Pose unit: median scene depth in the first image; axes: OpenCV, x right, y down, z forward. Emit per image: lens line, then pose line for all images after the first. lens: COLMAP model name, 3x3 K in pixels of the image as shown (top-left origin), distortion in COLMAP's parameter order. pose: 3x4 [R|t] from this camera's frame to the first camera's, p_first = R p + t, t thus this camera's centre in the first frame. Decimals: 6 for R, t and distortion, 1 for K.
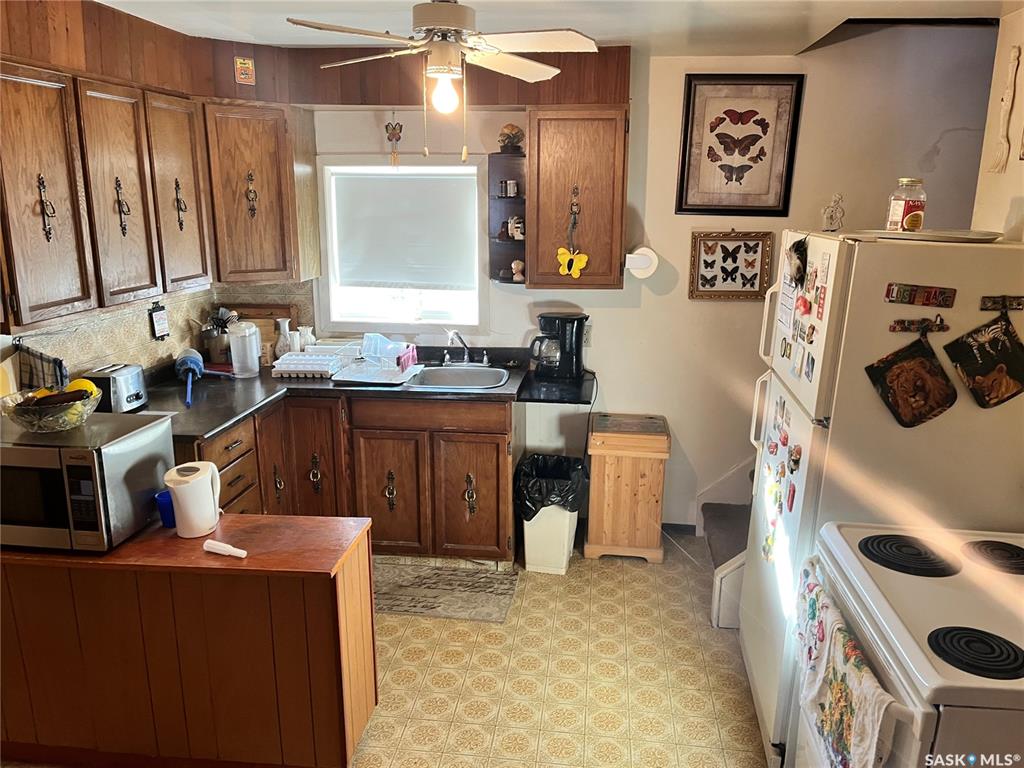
lens RADIAL K [[775.0, 0, 512.0], [0, 775.0, 384.0], [0, 0, 1]] dist [0.060276, -0.090365]
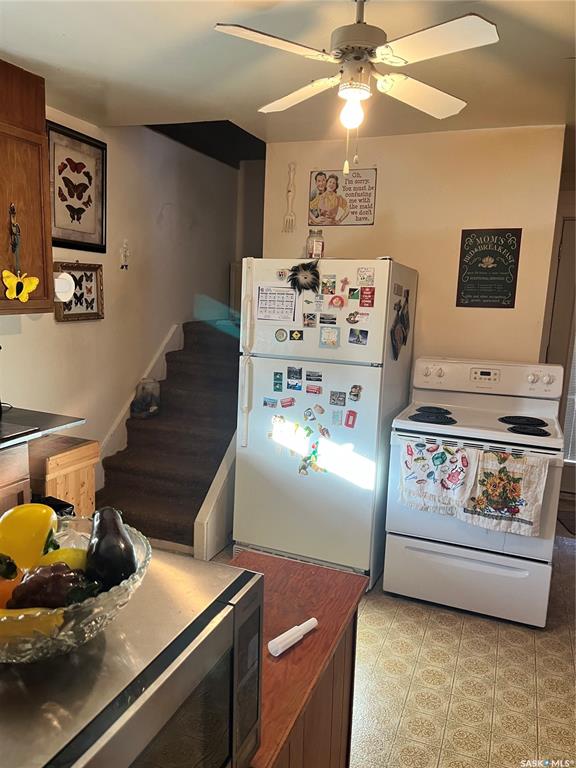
lens RADIAL K [[581.2, 0, 288.0], [0, 581.2, 384.0], [0, 0, 1]] dist [0.060276, -0.090365]
pose [[0.256737, -0.154037, 0.954127, -0.525185], [0.192672, 0.975559, 0.105653, -0.050421], [-0.947082, 0.156709, 0.280141, 0.491516]]
